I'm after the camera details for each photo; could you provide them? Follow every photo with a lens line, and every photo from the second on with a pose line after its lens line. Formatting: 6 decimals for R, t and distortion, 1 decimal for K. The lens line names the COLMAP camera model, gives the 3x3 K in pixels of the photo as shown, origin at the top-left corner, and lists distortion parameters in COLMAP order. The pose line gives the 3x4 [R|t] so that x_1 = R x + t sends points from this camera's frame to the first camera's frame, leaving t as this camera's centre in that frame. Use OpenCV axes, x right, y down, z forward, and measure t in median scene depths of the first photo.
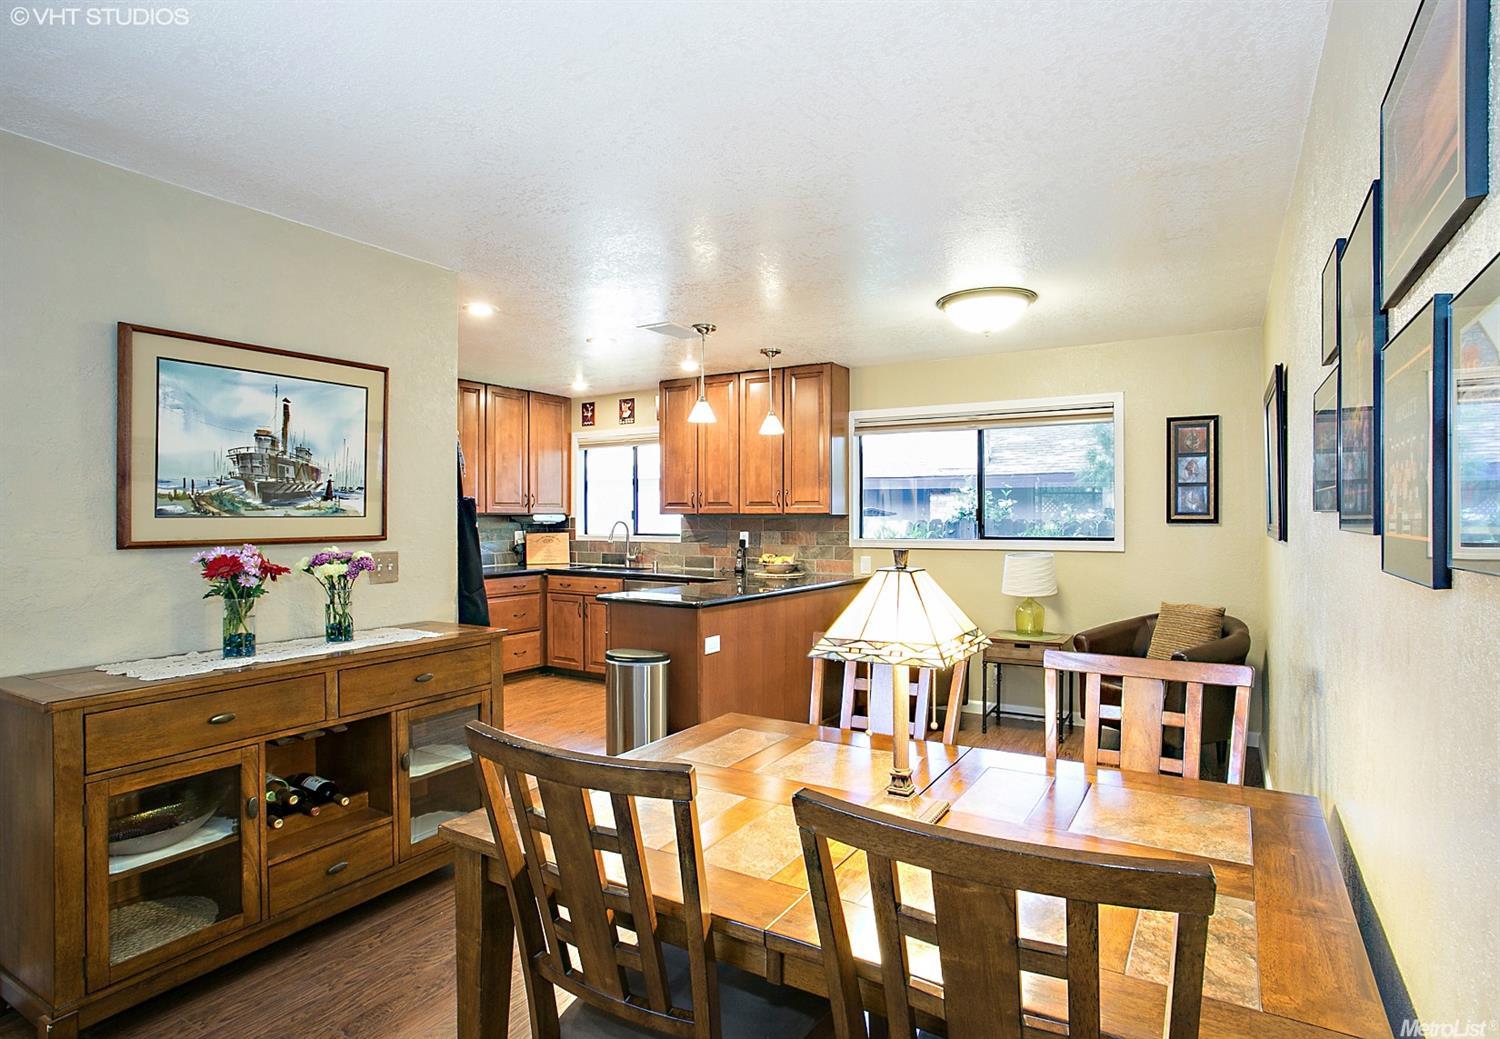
lens RADIAL K [[768.0, 0, 810.3], [0, 768.0, 523.2], [0, 0, 1]] dist [-0.000441, -0.000069]
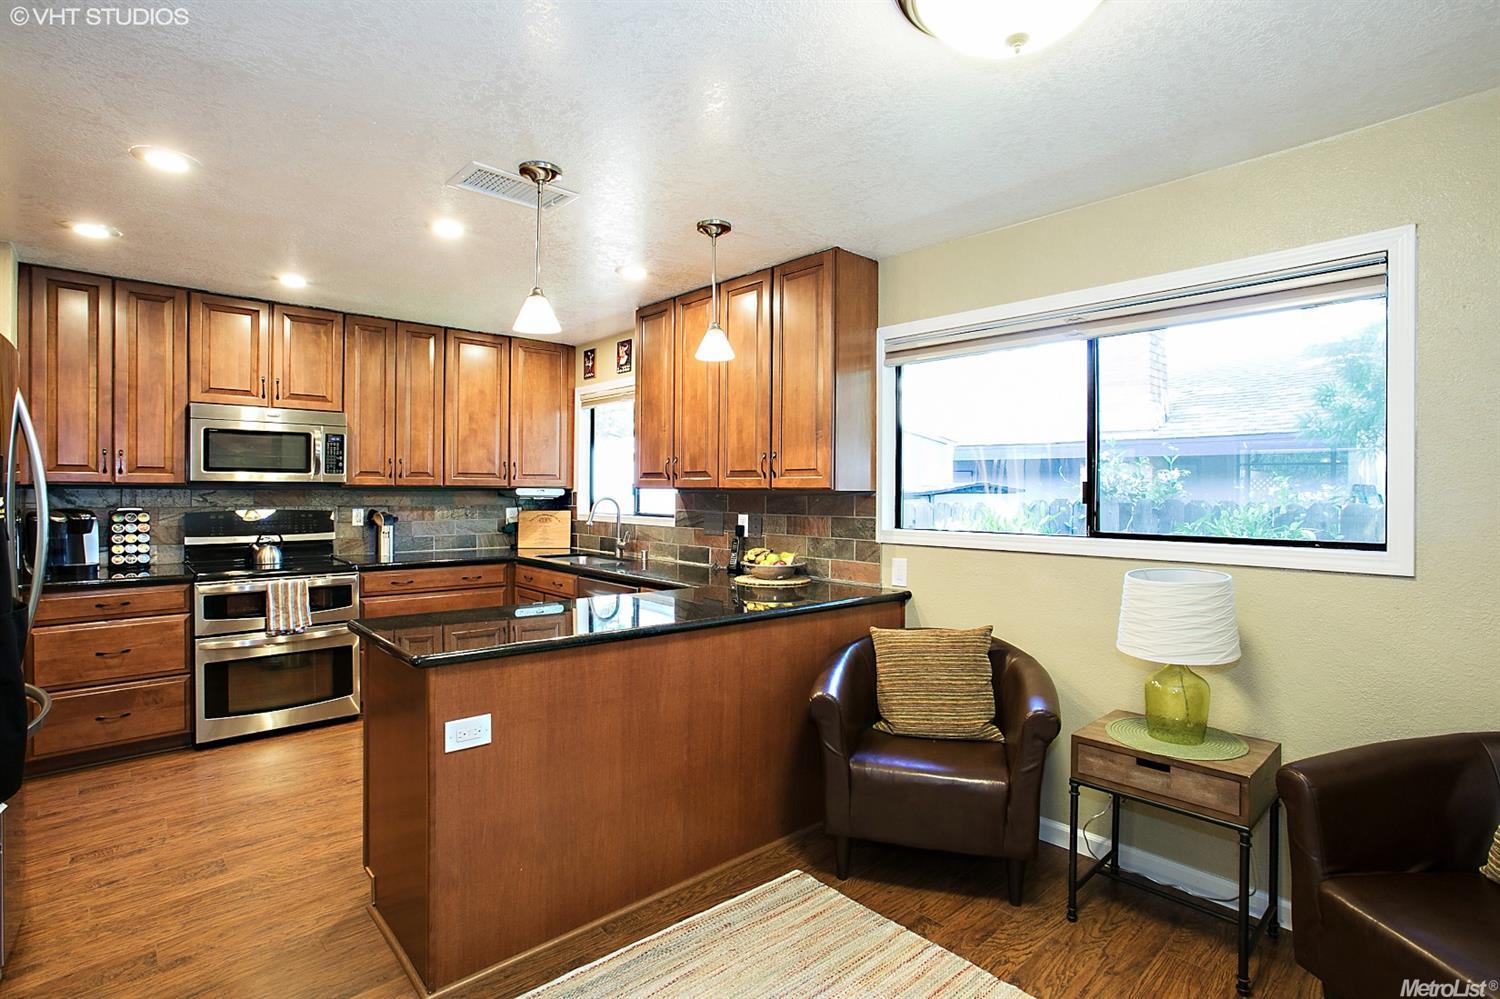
lens RADIAL K [[729.0, 0, 757.3], [0, 729.0, 495.9], [0, 0, 1]] dist [-0.028475, 0.000250]
pose [[0.946875, 0.009773, -0.321452, 0.147275], [-0.011090, 0.999936, -0.002265, -0.004422], [0.321409, 0.005710, 0.946923, 0.392930]]
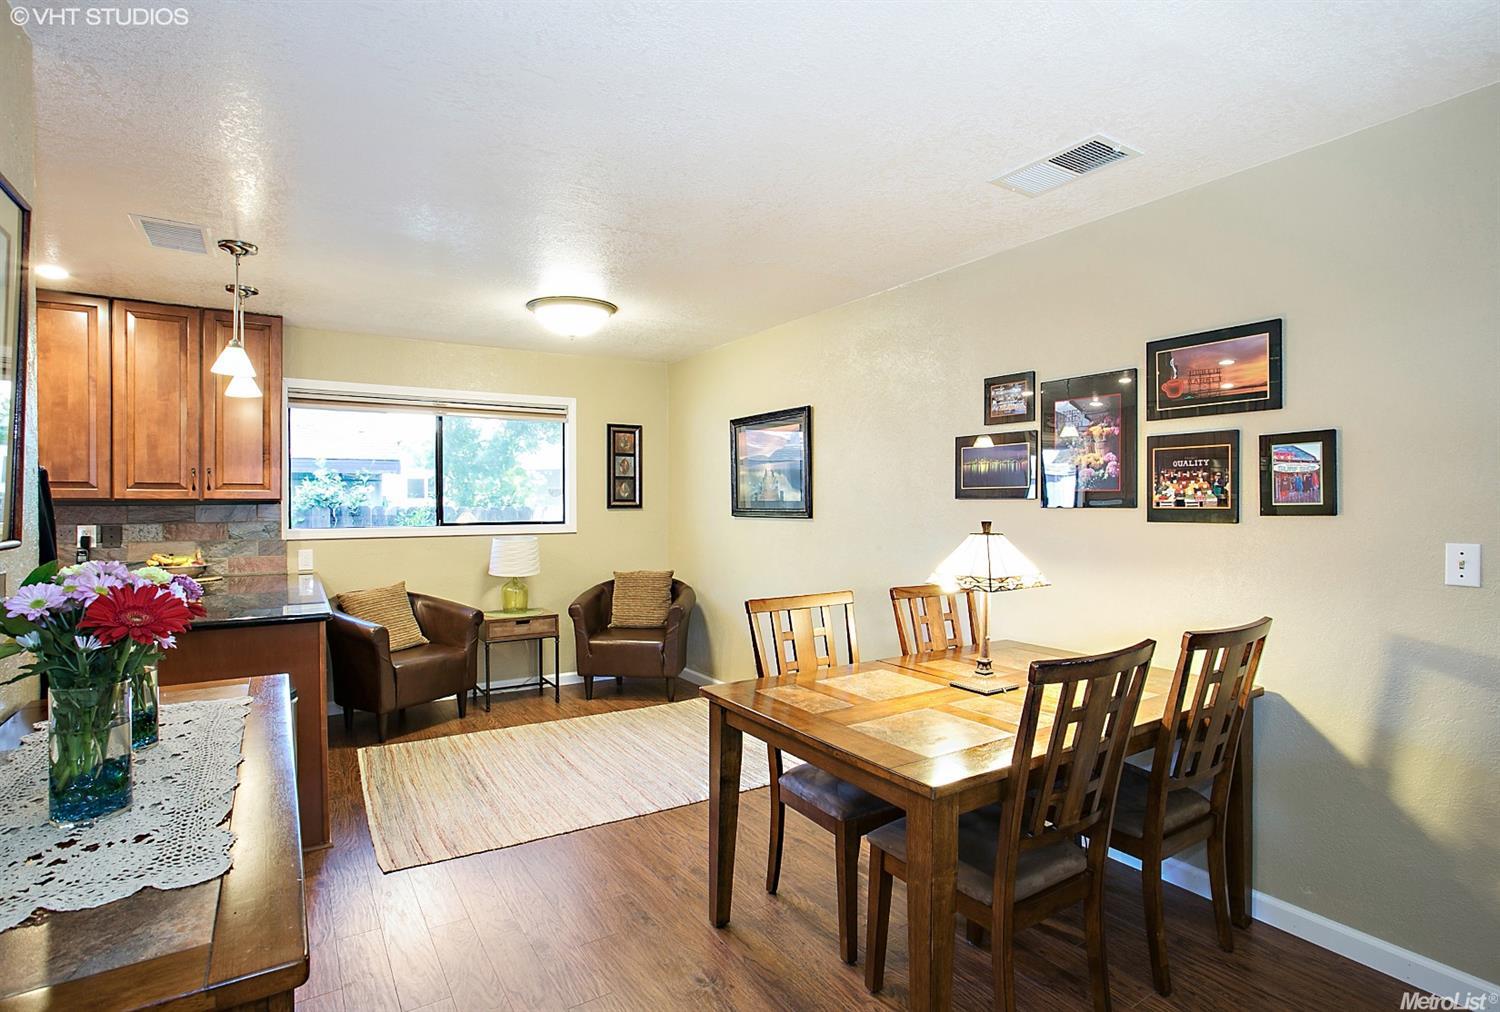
lens RADIAL K [[737.2, 0, 729.2], [0, 737.2, 500.2], [0, 0, 1]] dist [-0.068756, 0.047221]
pose [[0.507954, 0.003215, 0.861378, -0.369765], [0.009708, 0.999908, -0.009457, 0.000242], [-0.861330, 0.013165, 0.507876, 0.177990]]
